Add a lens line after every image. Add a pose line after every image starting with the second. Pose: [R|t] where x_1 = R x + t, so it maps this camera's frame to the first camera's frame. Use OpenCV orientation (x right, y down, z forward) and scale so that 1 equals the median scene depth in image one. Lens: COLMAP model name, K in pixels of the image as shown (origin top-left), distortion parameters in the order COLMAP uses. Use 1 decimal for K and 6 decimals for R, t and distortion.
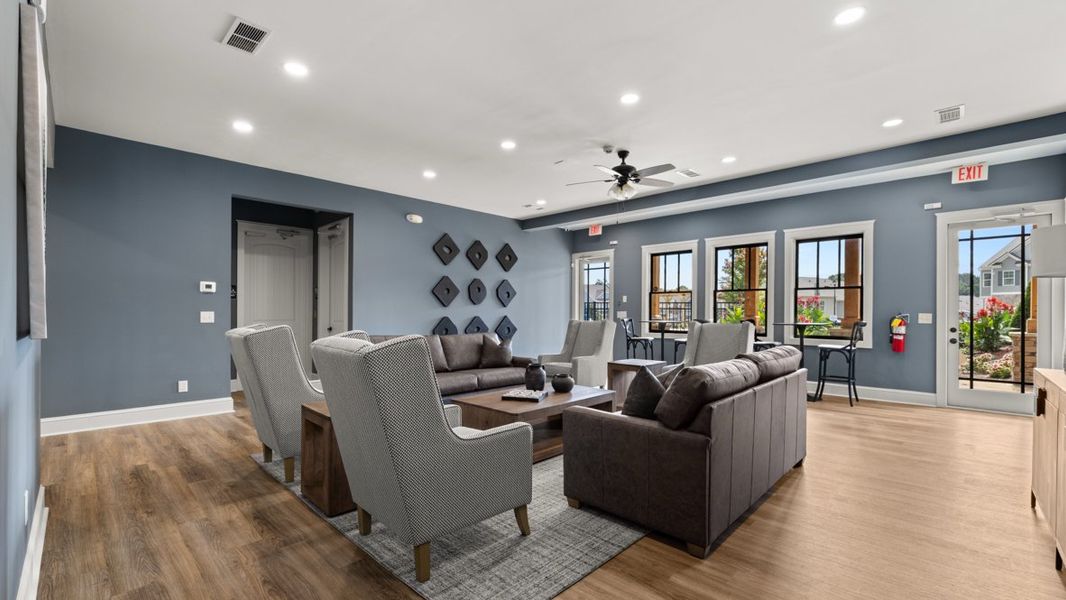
lens RADIAL K [[447.6, 0, 533.3], [0, 447.6, 310.8], [0, 0, 1]] dist [-0.003275, 0.000726]
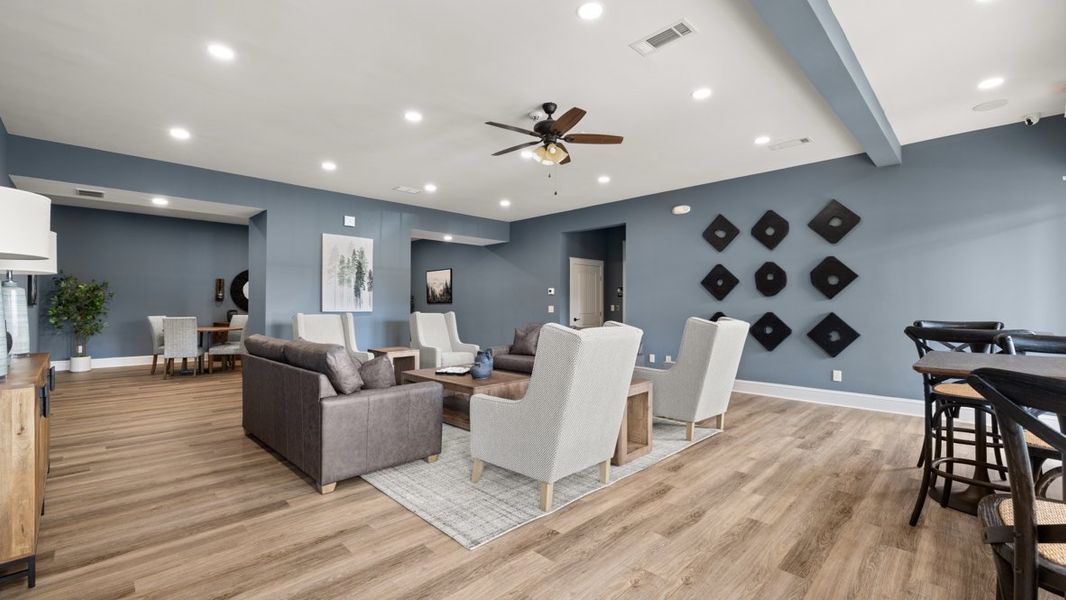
lens RADIAL K [[447.6, 0, 535.8], [0, 447.6, 304.8], [0, 0, 1]] dist [-0.003275, 0.000726]
pose [[-0.005120, -0.002127, -0.999985, 0.621845], [0.001029, 0.999997, -0.002132, 0.000970], [0.999986, -0.001040, -0.005118, 0.612049]]
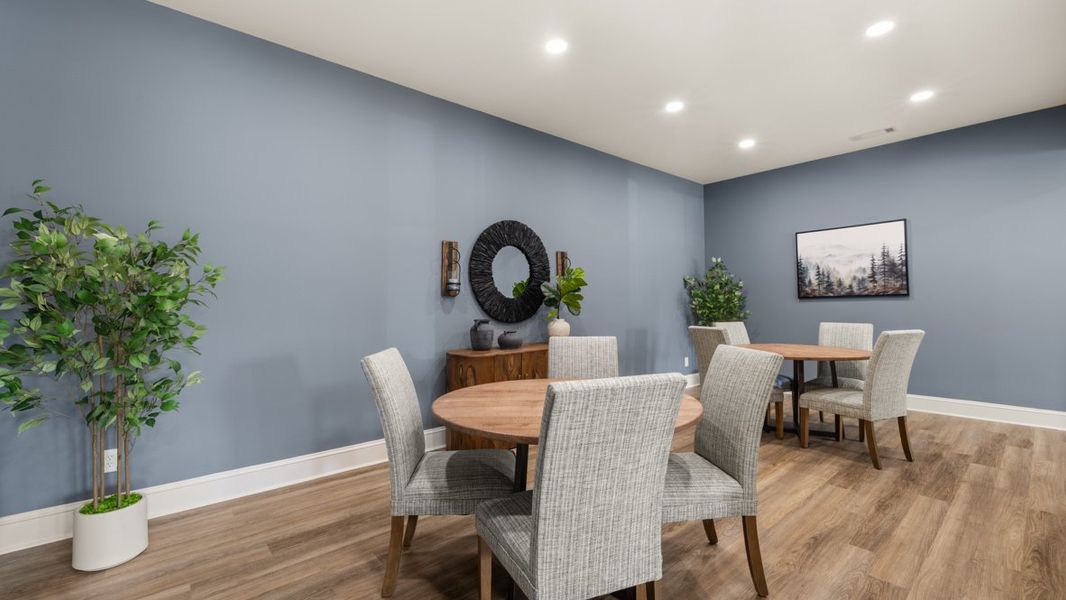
lens RADIAL K [[447.6, 0, 530.0], [0, 447.6, 297.2], [0, 0, 1]] dist [-0.003275, 0.000726]
pose [[-0.073780, -0.014913, -0.997163, 0.275326], [0.011937, 0.999803, -0.015835, -0.001224], [0.997203, -0.013071, -0.073587, 0.262505]]
